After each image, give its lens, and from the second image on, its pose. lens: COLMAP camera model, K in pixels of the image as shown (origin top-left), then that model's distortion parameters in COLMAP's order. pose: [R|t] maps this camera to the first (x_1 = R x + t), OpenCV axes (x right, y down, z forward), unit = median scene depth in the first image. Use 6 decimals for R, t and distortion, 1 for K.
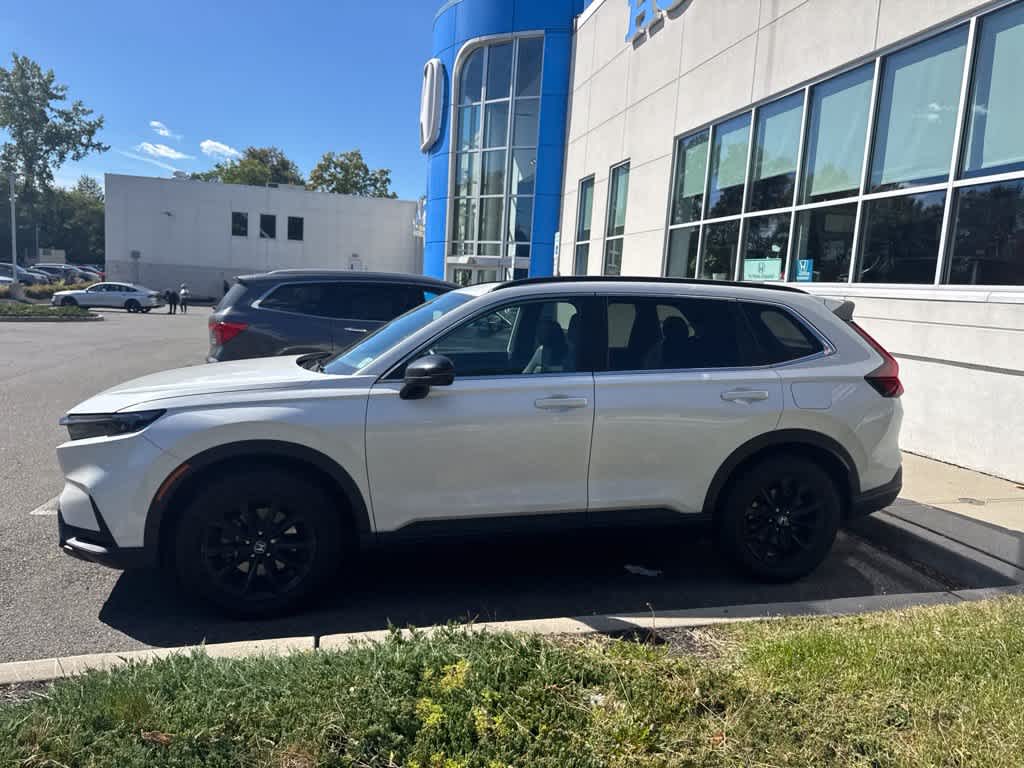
lens RADIAL K [[723.4, 0, 512.0], [0, 723.4, 384.0], [0, 0, 1]] dist [0.041335, -0.046125]
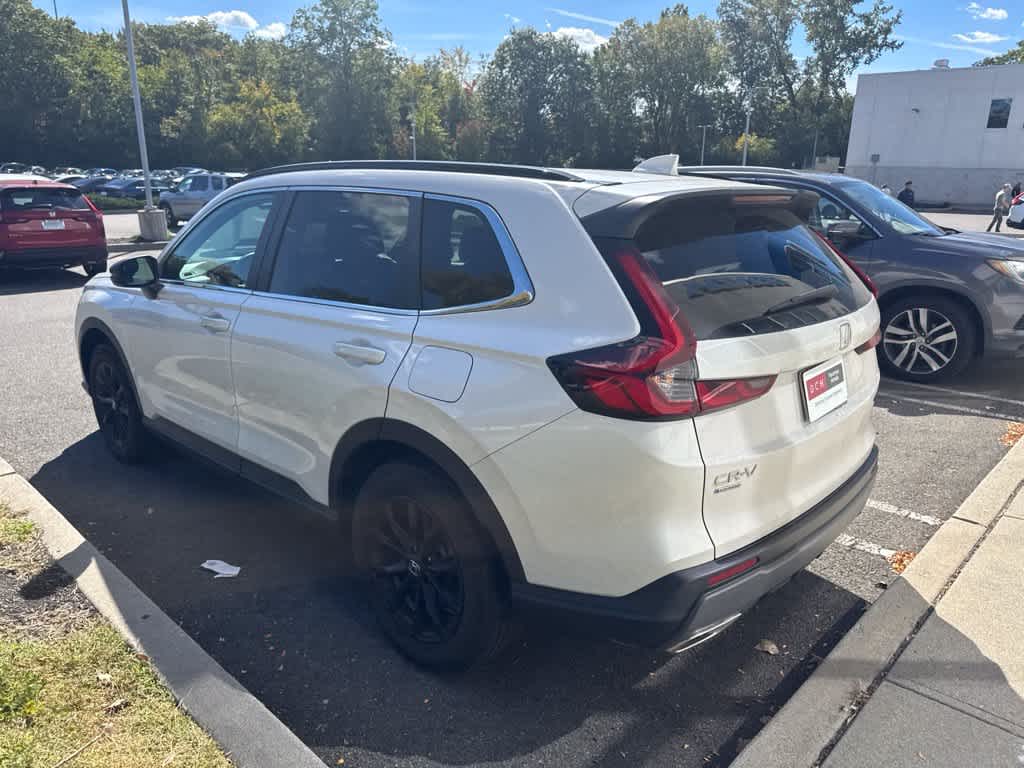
lens RADIAL K [[723.4, 0, 512.0], [0, 723.4, 384.0], [0, 0, 1]] dist [0.041335, -0.046125]
pose [[0.546576, 0.195044, -0.814378, 0.356390], [-0.092920, 0.980618, 0.172495, -0.029921], [0.832238, -0.018610, 0.554106, 0.299665]]
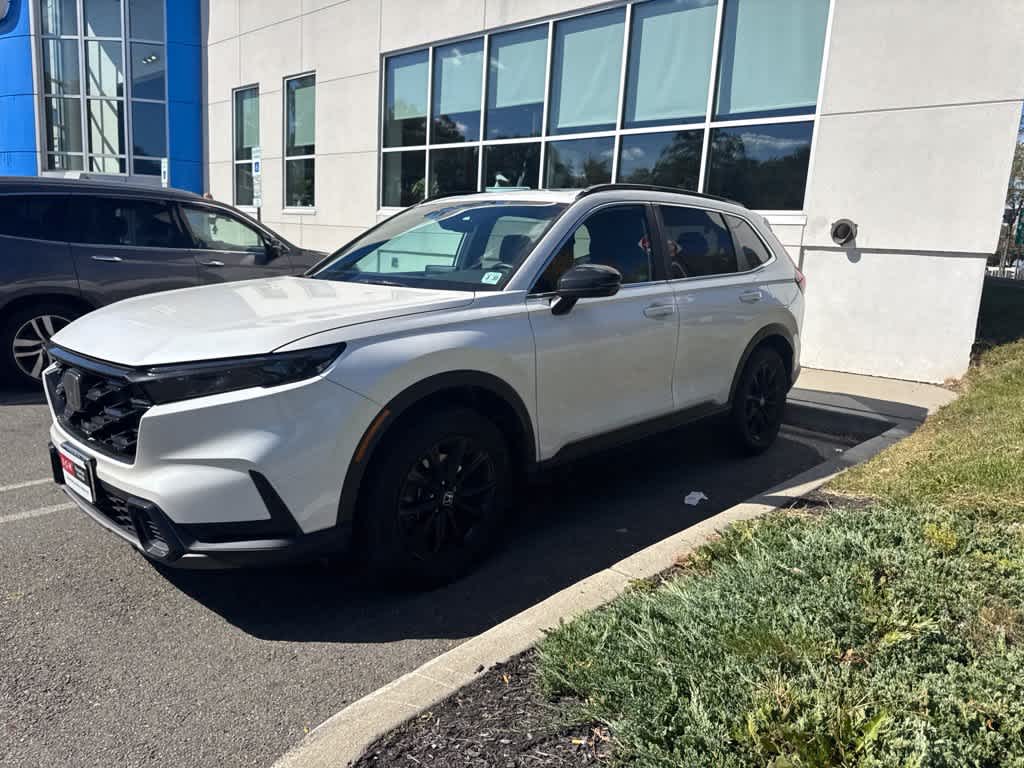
lens RADIAL K [[720.6, 0, 512.0], [0, 720.6, 384.0], [0, 0, 1]] dist [0.072376, -0.083755]
pose [[0.838724, -0.110519, 0.533223, -0.247270], [0.062847, 0.992291, 0.106814, 0.002581], [-0.540917, -0.056076, 0.839204, 0.091323]]
